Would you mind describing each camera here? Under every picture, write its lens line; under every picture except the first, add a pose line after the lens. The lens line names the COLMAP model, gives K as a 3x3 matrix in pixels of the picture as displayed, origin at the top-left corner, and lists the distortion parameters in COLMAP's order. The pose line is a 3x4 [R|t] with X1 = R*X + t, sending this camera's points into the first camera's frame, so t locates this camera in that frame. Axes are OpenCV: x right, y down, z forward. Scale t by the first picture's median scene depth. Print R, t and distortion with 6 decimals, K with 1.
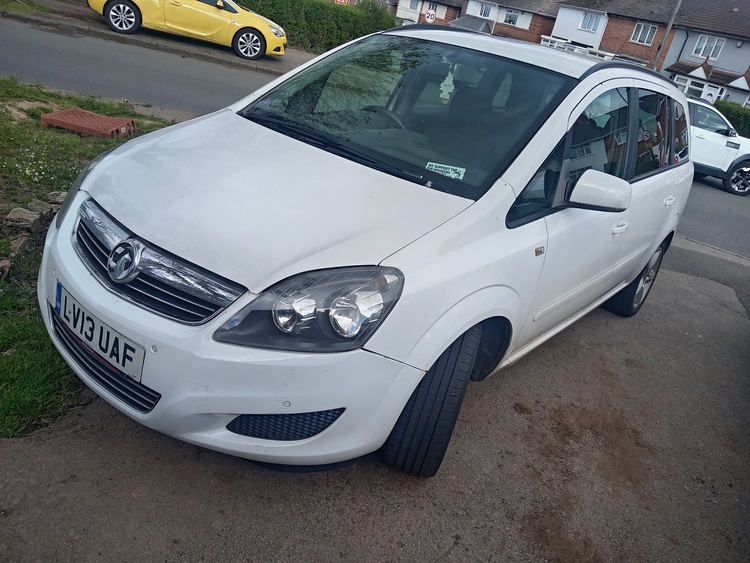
lens RADIAL K [[600.4, 0, 402.5], [0, 600.4, 277.8], [0, 0, 1]] dist [0.027368, -0.041499]
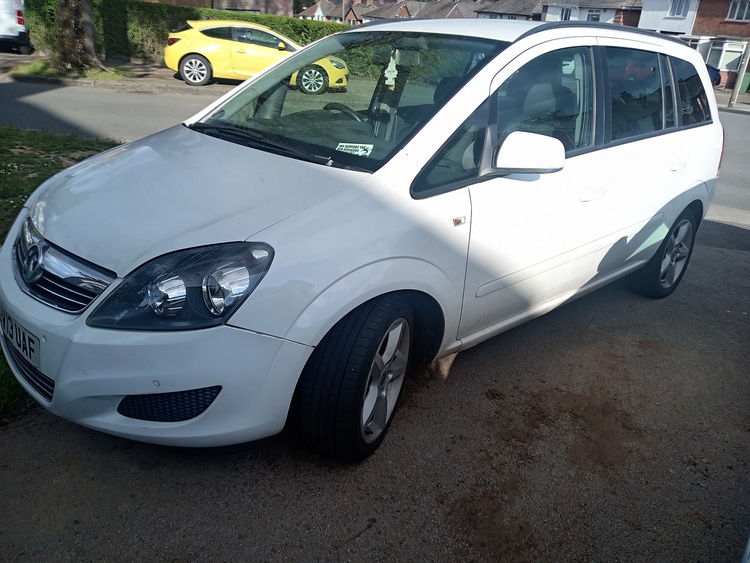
lens RADIAL K [[600.4, 0, 407.8], [0, 600.4, 278.1], [0, 0, 1]] dist [0.027368, -0.041499]
pose [[0.980303, -0.087386, -0.177115, 0.315598], [0.080607, 0.995724, -0.045129, 0.084753], [0.180302, 0.029964, 0.983155, 0.049822]]
